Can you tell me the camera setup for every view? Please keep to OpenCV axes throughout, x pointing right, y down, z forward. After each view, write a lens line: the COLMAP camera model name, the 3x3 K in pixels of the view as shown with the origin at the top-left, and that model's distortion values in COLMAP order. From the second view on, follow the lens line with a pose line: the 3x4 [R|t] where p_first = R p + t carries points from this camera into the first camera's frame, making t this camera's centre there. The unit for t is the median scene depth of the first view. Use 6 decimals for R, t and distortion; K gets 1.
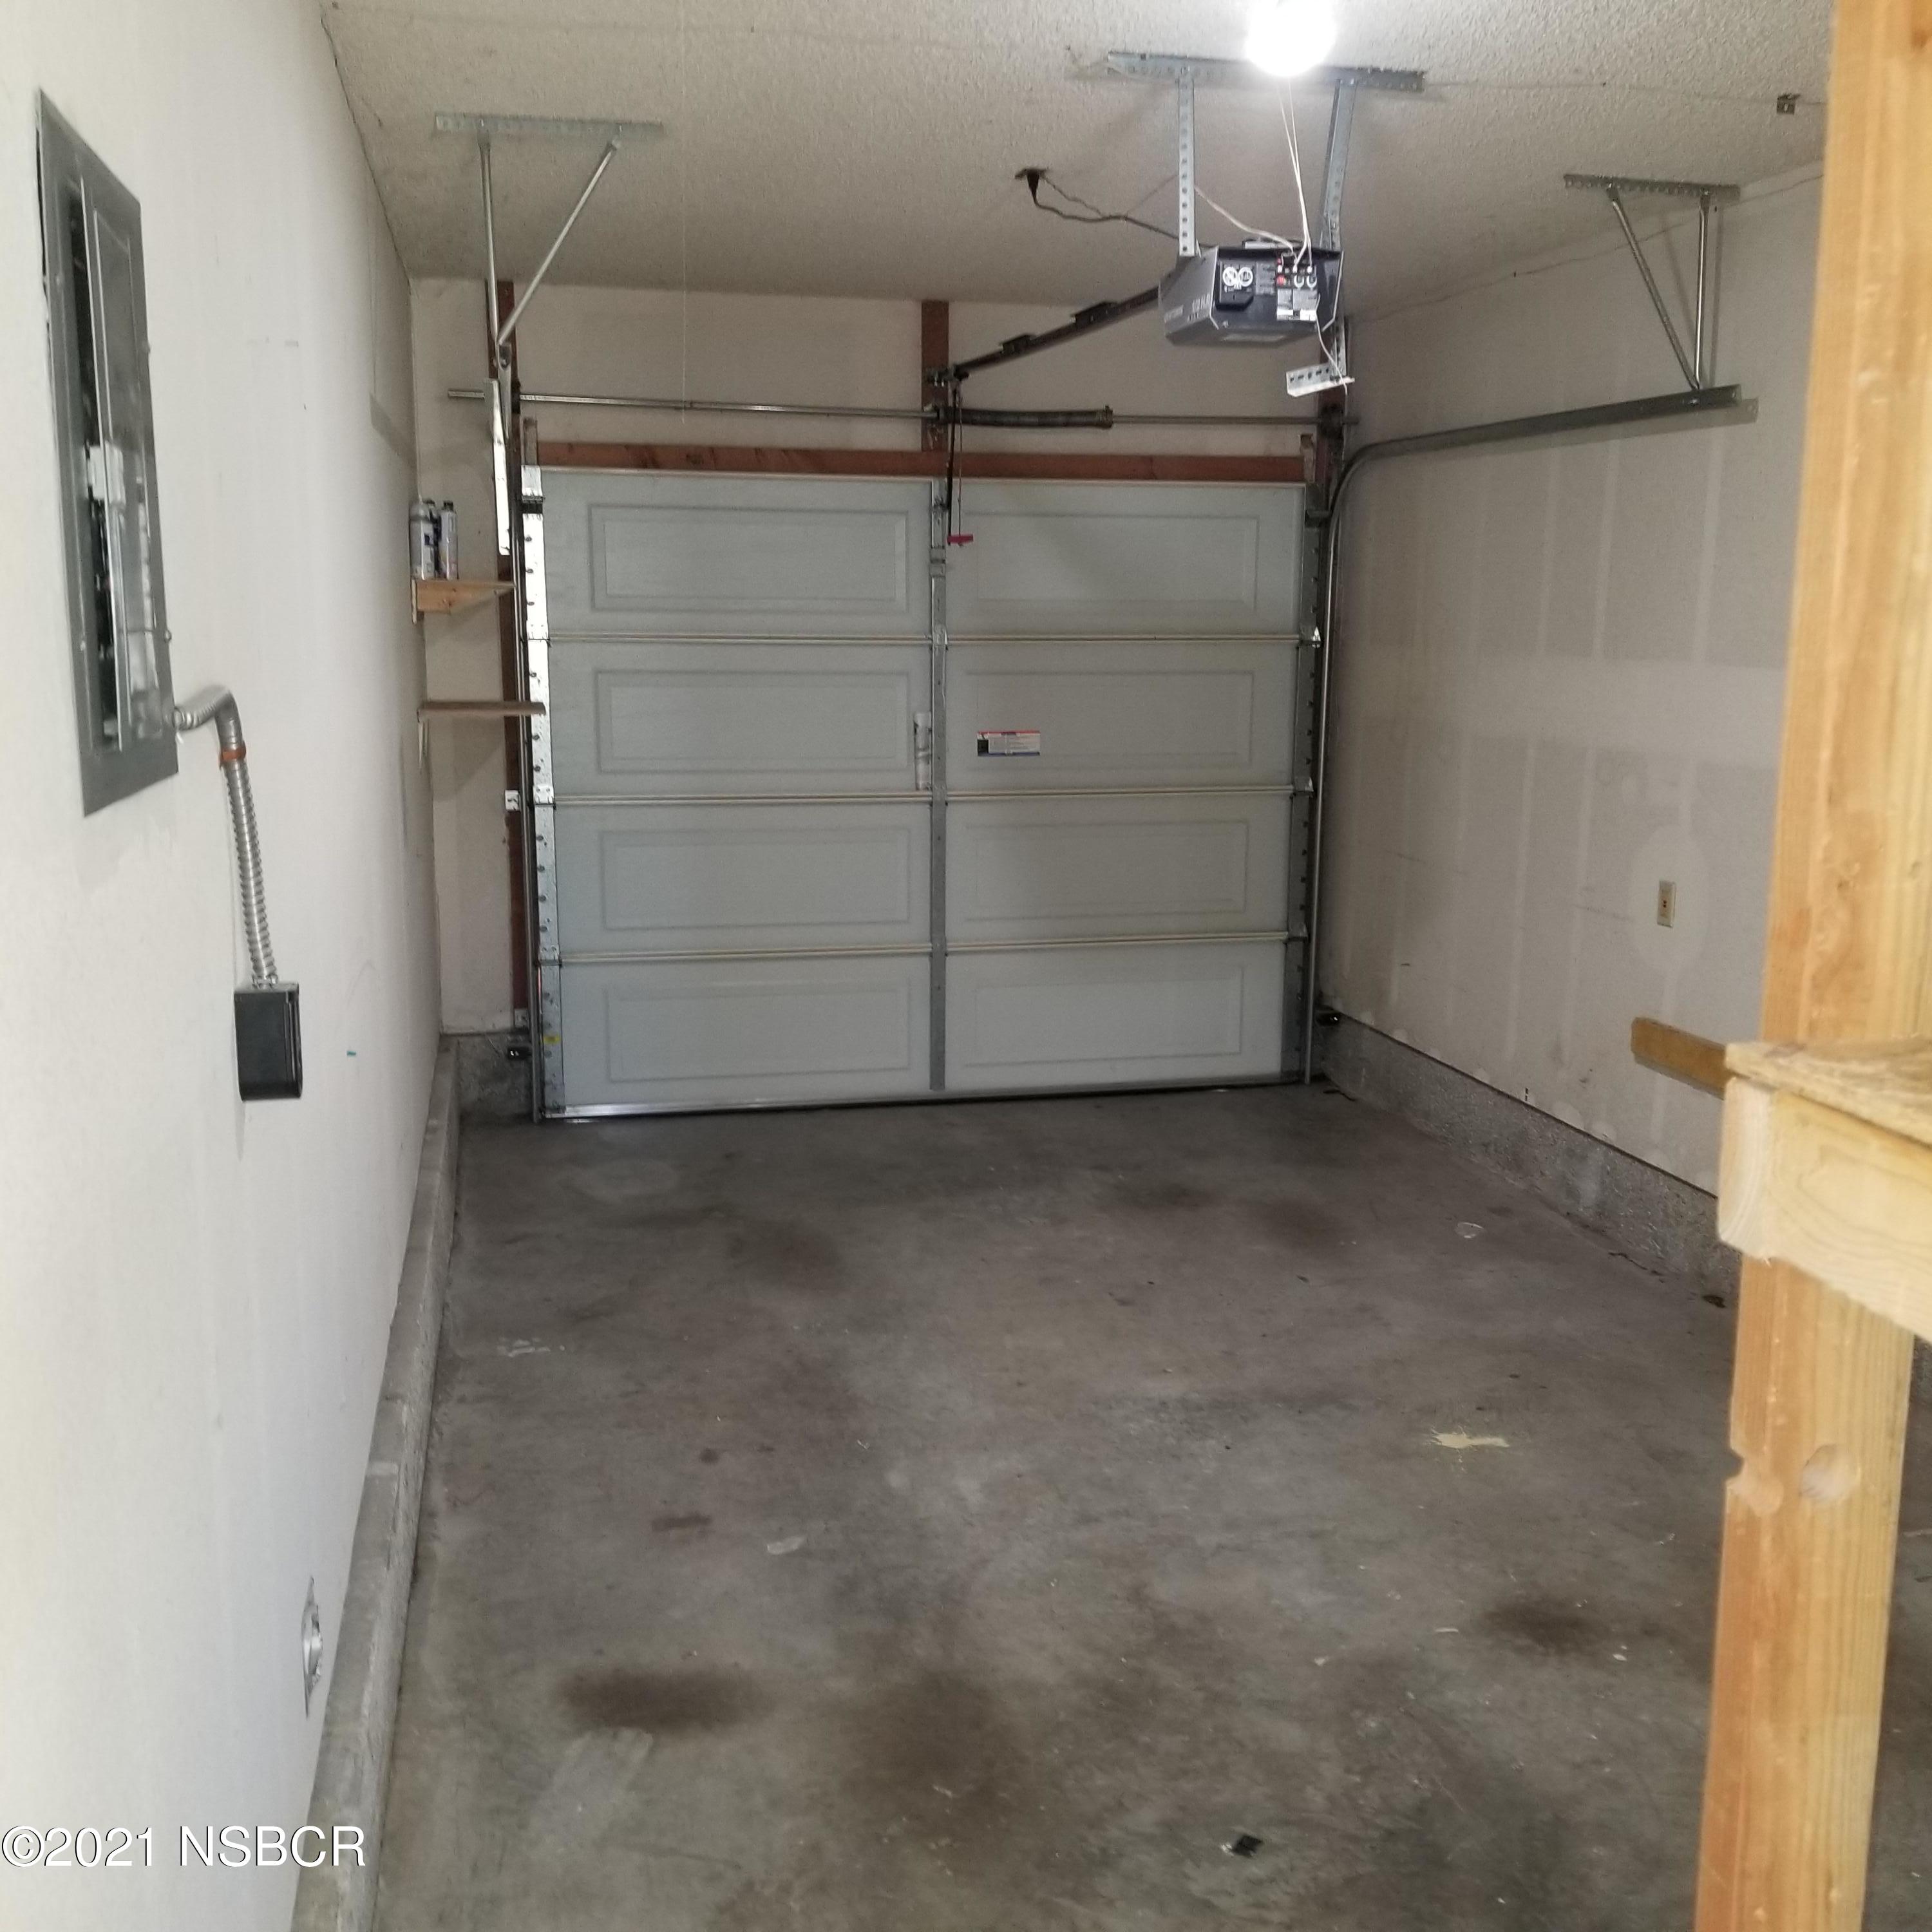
lens RADIAL K [[2030.7, 0, 966.5], [0, 2030.7, 964.0], [0, 0, 1]] dist [0.025809, 0.000000]
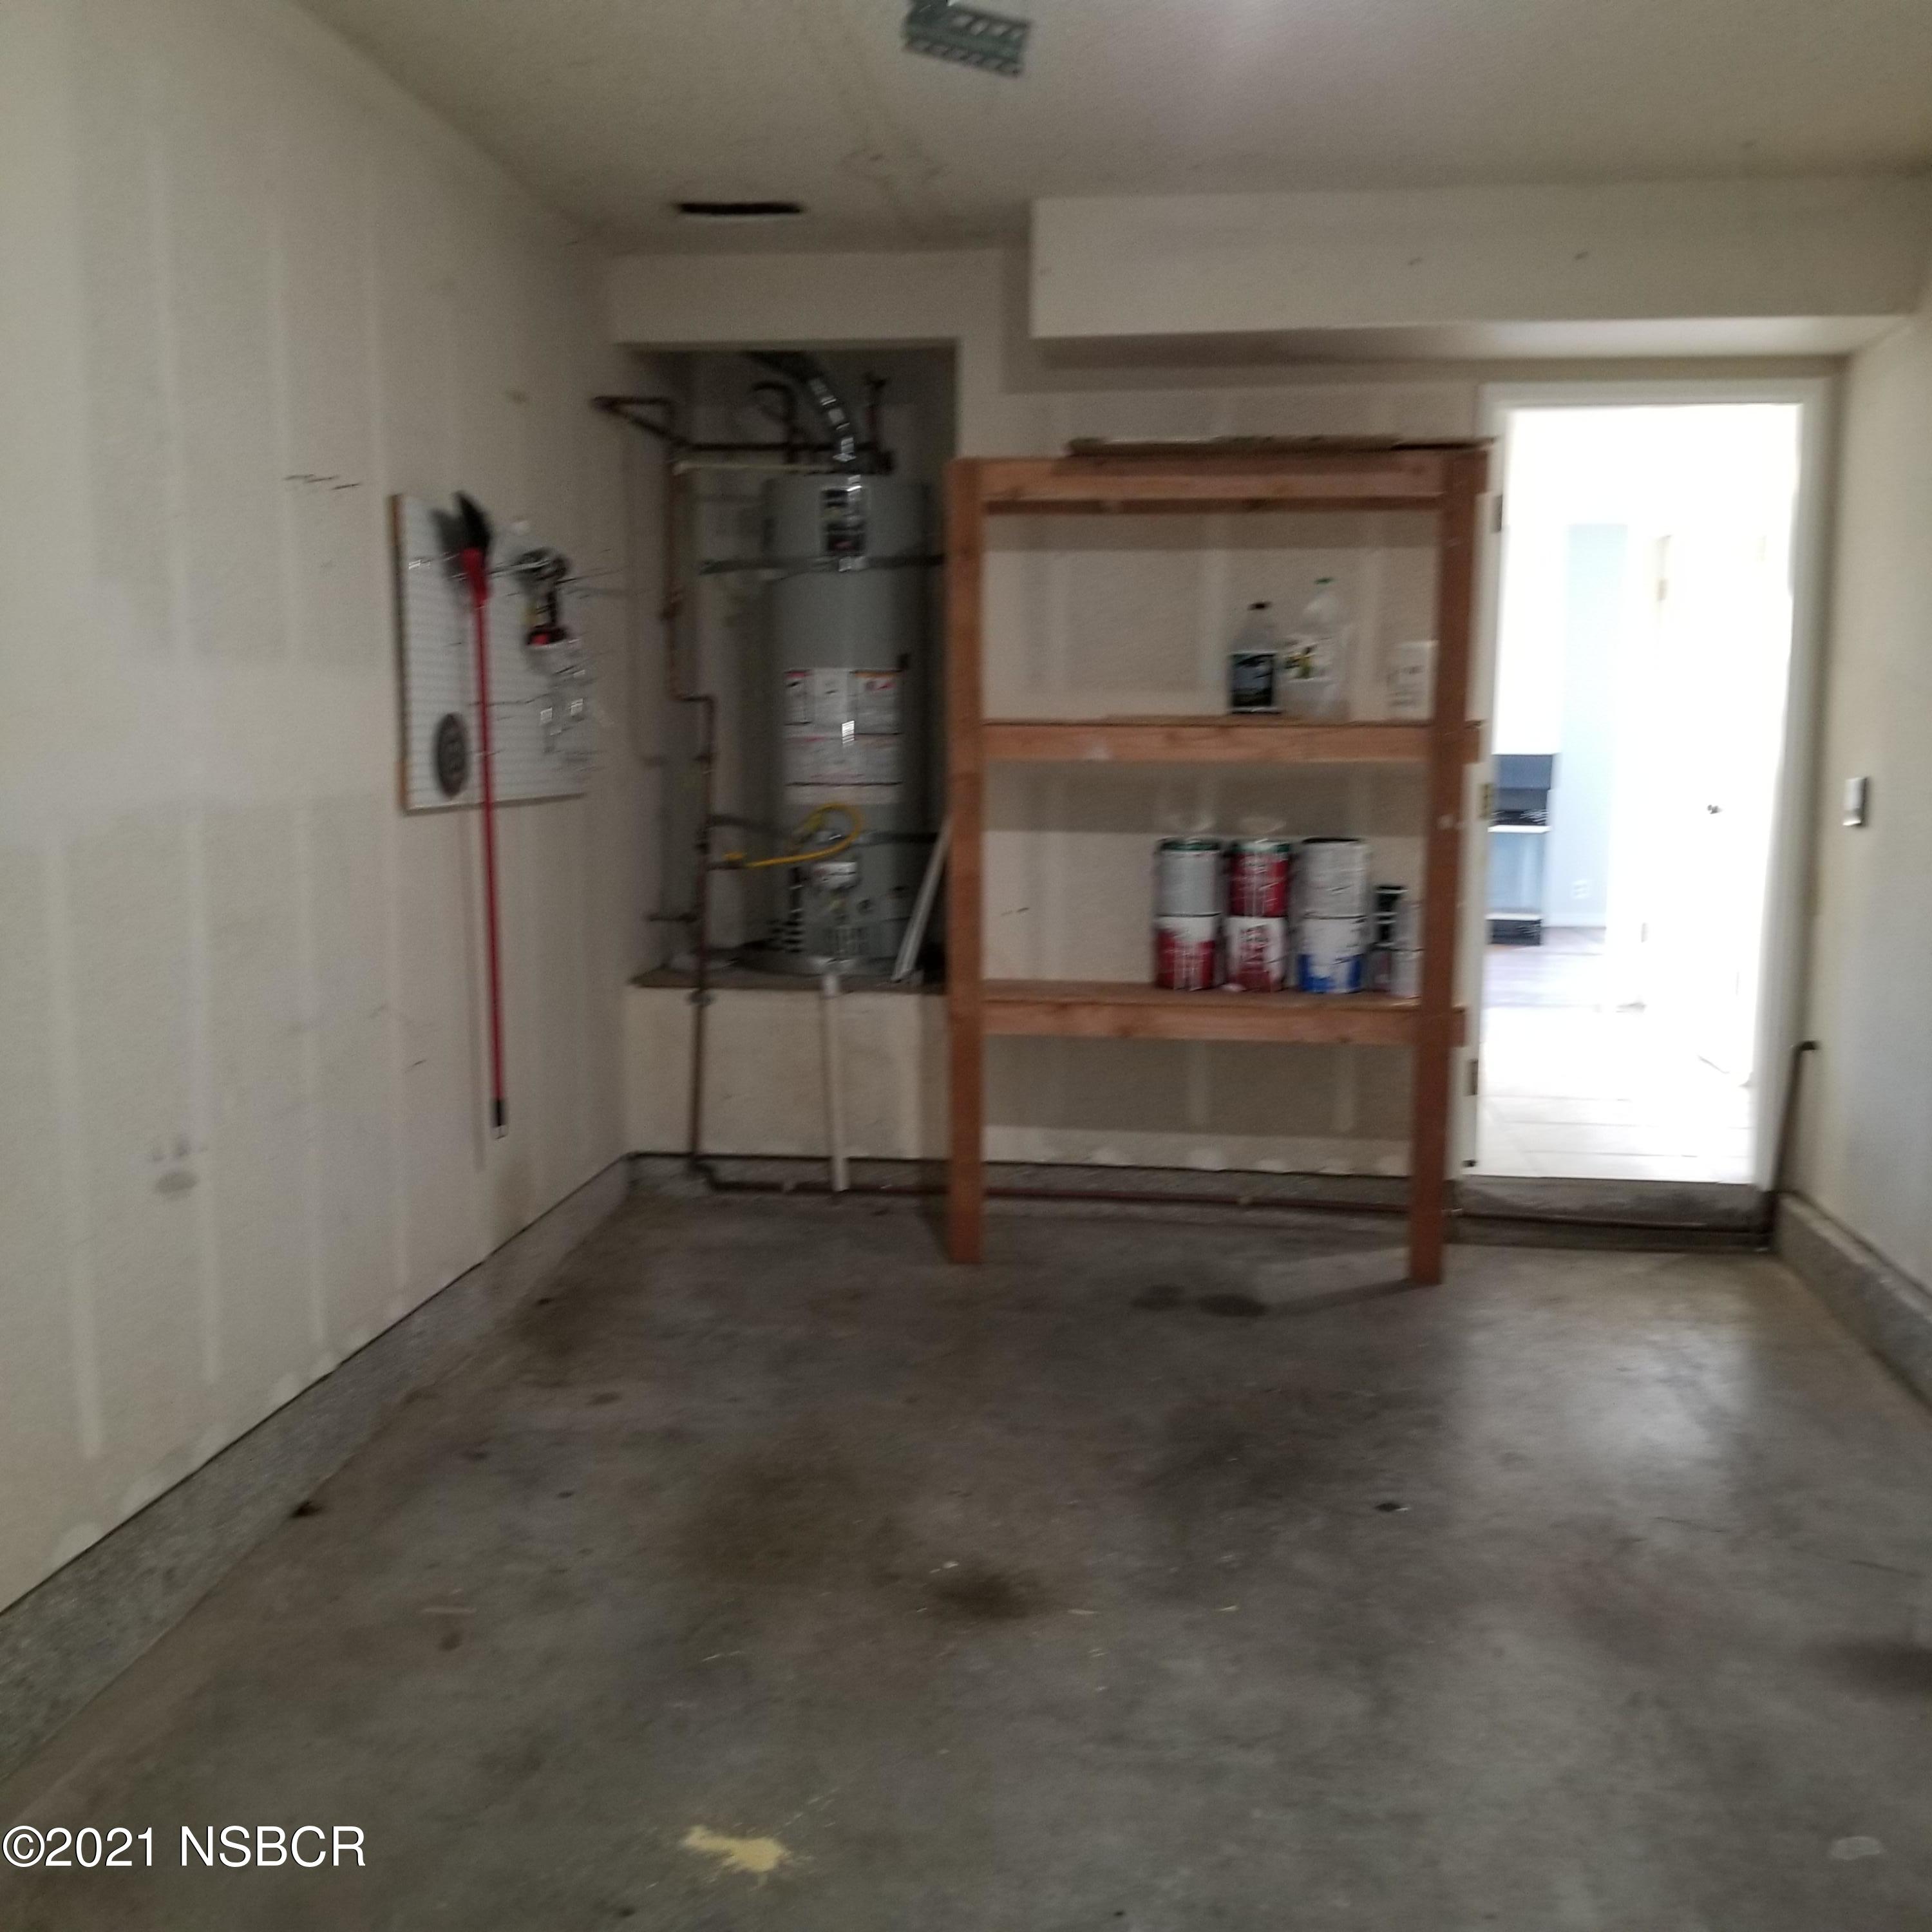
lens RADIAL K [[2030.7, 0, 965.7], [0, 2030.7, 966.8], [0, 0, 1]] dist [0.025809, 0.000000]
pose [[-0.945847, -0.050971, 0.320586, -0.008518], [0.044113, 0.958251, 0.282504, -0.229283], [-0.321602, 0.281348, -0.904111, 1.680172]]
